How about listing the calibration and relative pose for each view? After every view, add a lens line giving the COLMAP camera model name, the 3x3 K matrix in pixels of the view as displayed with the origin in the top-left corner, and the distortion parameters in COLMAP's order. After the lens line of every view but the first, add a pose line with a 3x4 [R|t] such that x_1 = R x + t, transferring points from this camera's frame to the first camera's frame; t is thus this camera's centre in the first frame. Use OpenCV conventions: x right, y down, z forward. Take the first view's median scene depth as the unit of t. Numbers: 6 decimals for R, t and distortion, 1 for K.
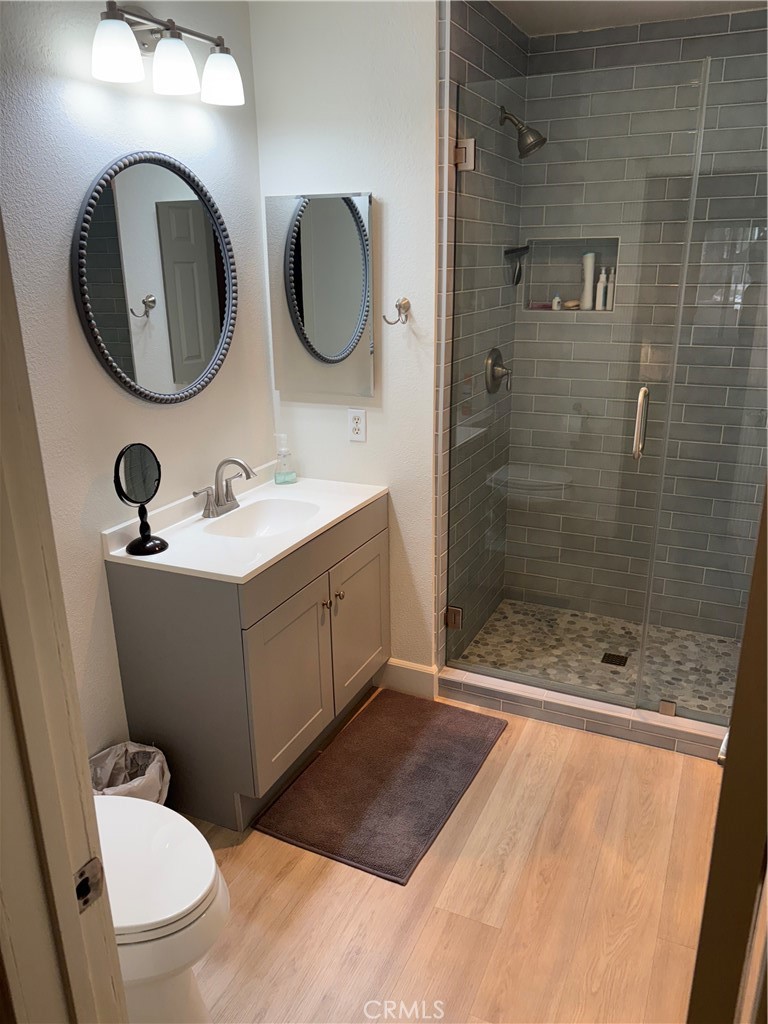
lens RADIAL K [[771.7, 0, 382.5], [0, 771.7, 509.3], [0, 0, 1]] dist [0.042690, -0.044296]
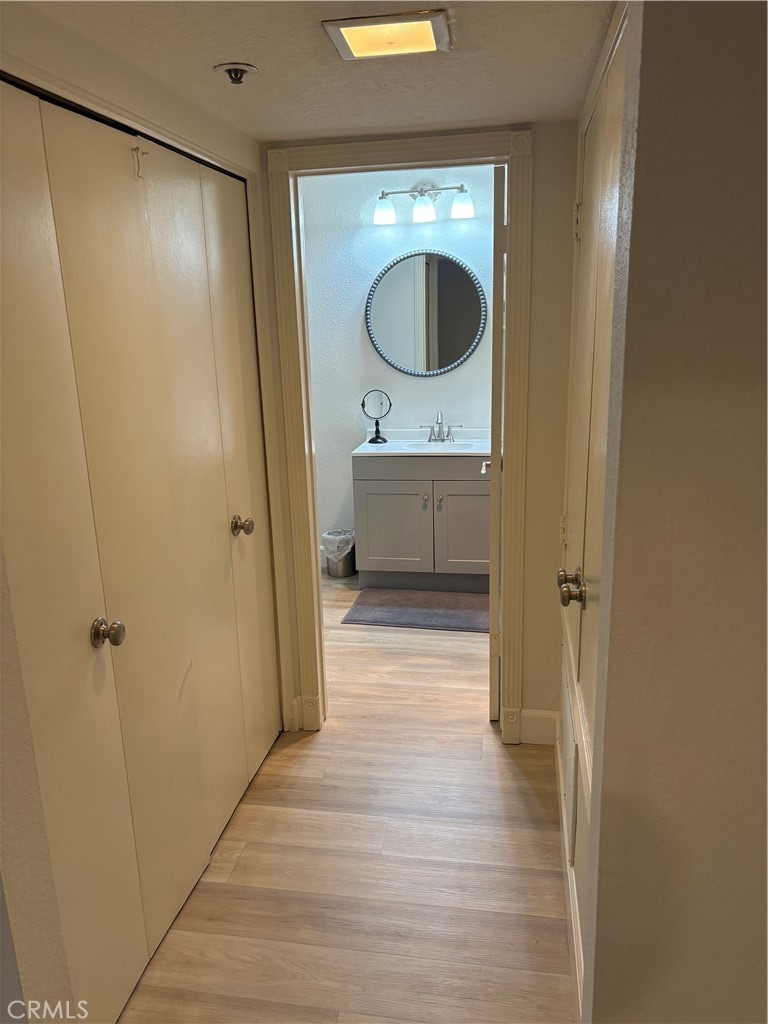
lens RADIAL K [[771.7, 0, 382.6], [0, 771.7, 511.3], [0, 0, 1]] dist [0.042690, -0.044296]
pose [[0.263076, 0.252238, -0.931218, 1.683655], [-0.274220, 0.944957, 0.178491, -0.146886], [0.924983, 0.208402, 0.317764, 0.397460]]
